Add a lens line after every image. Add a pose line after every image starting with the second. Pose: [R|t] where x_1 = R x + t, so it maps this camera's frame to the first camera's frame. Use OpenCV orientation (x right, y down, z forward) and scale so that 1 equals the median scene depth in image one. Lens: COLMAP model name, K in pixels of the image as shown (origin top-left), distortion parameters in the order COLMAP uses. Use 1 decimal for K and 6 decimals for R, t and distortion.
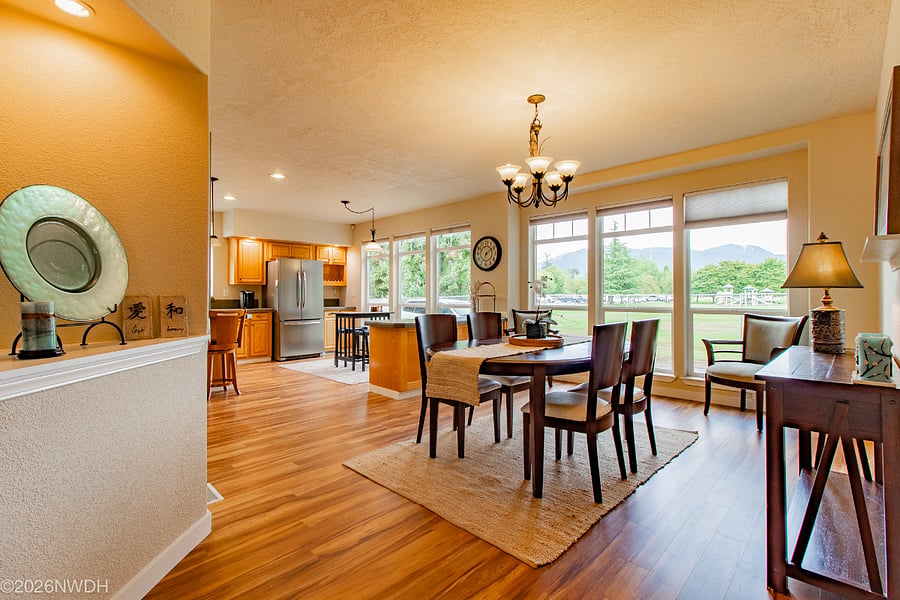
lens RADIAL K [[421.3, 0, 446.3], [0, 421.3, 287.8], [0, 0, 1]] dist [0.000370, -0.000704]
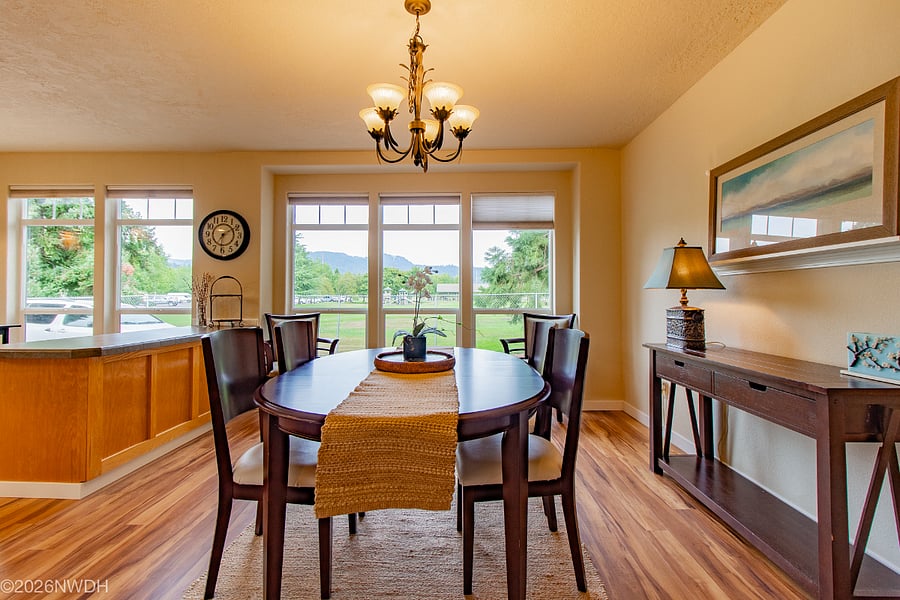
lens RADIAL K [[421.3, 0, 461.7], [0, 421.3, 291.1], [0, 0, 1]] dist [0.000370, -0.000704]
pose [[0.719628, 0.010481, 0.694281, -0.118156], [-0.014427, 0.999896, -0.000141, 0.006206], [-0.694210, -0.009915, 0.719704, 0.269637]]
